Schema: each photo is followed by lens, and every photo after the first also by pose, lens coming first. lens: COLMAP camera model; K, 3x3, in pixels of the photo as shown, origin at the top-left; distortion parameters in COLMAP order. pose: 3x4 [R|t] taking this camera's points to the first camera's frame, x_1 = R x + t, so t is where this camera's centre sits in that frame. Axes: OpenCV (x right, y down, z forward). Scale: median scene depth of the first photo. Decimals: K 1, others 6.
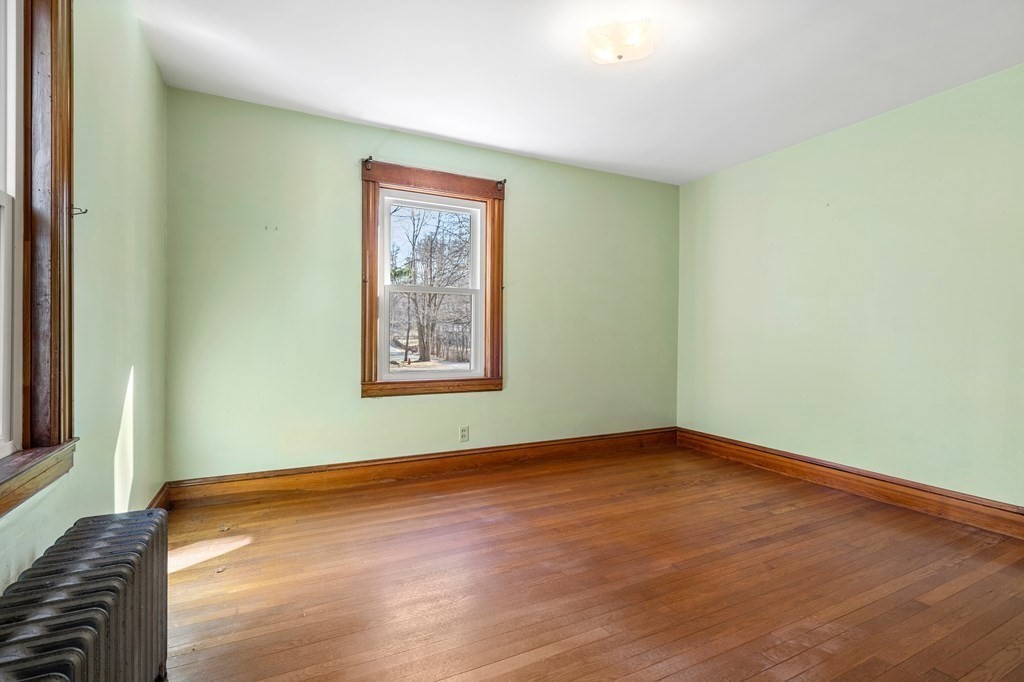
lens RADIAL K [[474.3, 0, 507.6], [0, 474.3, 332.0], [0, 0, 1]] dist [-0.002421, 0.001058]
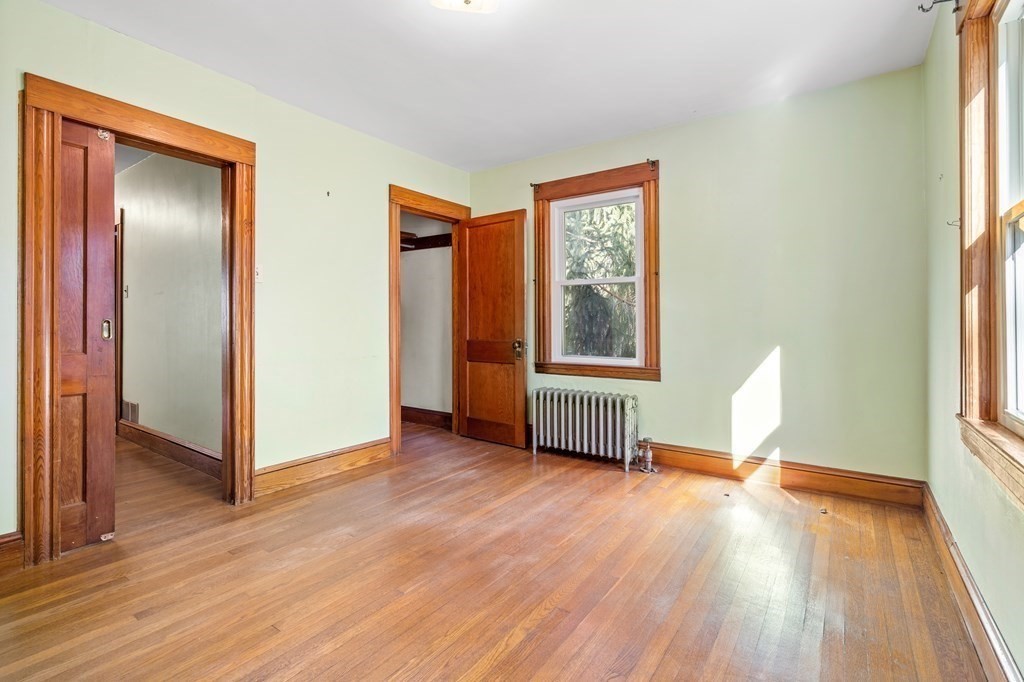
lens RADIAL K [[474.3, 0, 507.6], [0, 474.3, 332.0], [0, 0, 1]] dist [-0.002421, 0.001058]
pose [[-0.885051, 0.001170, -0.465493, 0.609349], [-0.001576, 0.999984, 0.005509, 0.018838], [0.465492, 0.005609, -0.885034, 1.940755]]
